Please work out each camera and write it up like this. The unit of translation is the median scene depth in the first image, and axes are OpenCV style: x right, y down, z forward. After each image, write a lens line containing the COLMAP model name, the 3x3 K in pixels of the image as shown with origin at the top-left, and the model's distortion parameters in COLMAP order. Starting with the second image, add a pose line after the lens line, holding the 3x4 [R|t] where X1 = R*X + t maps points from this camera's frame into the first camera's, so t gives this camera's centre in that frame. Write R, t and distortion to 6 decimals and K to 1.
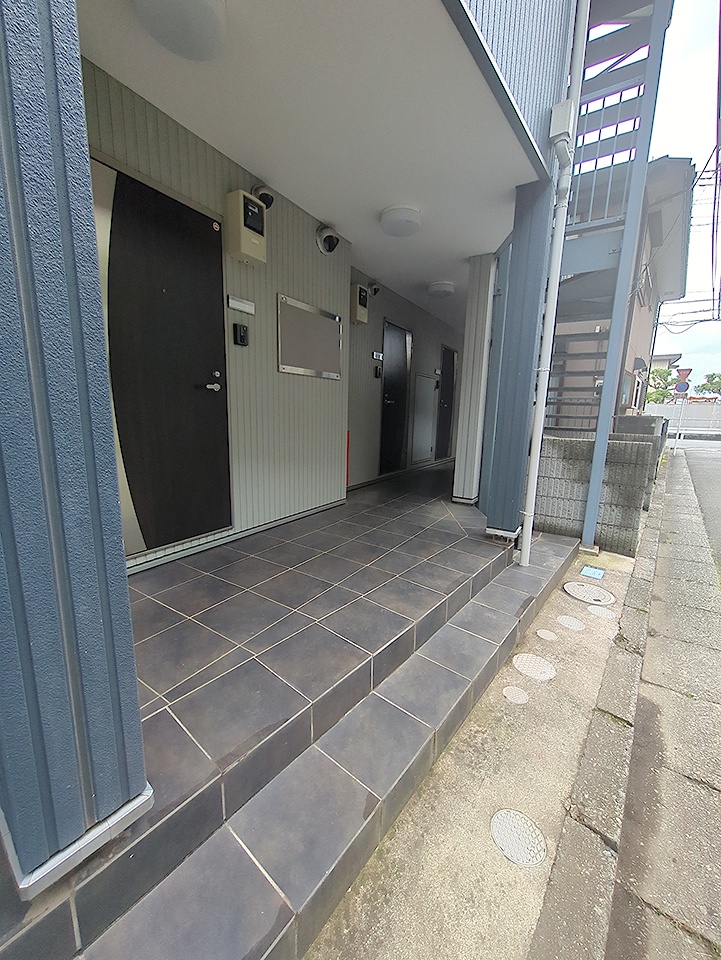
lens RADIAL K [[377.7, 0, 360.5], [0, 377.7, 480.0], [0, 0, 1]] dist [-0.000314, -0.000066]
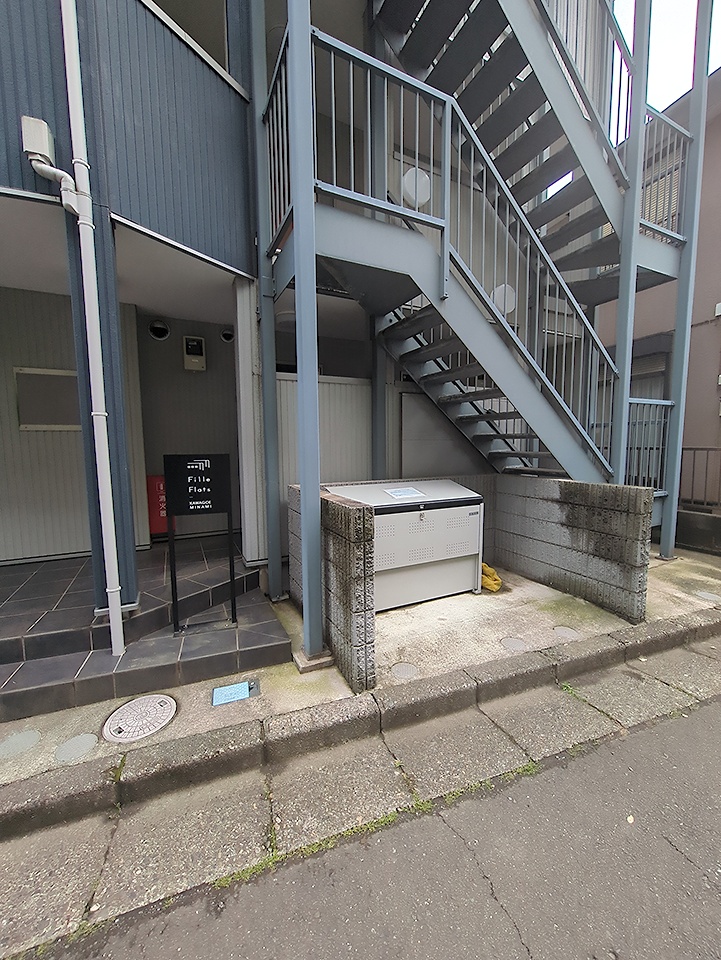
lens RADIAL K [[377.7, 0, 360.5], [0, 377.7, 480.0], [0, 0, 1]] dist [-0.000314, -0.000066]
pose [[0.850430, 0.013936, -0.525904, 1.148442], [-0.058699, 0.995921, -0.068530, -0.100573], [0.522803, 0.089150, 0.847779, 0.507611]]
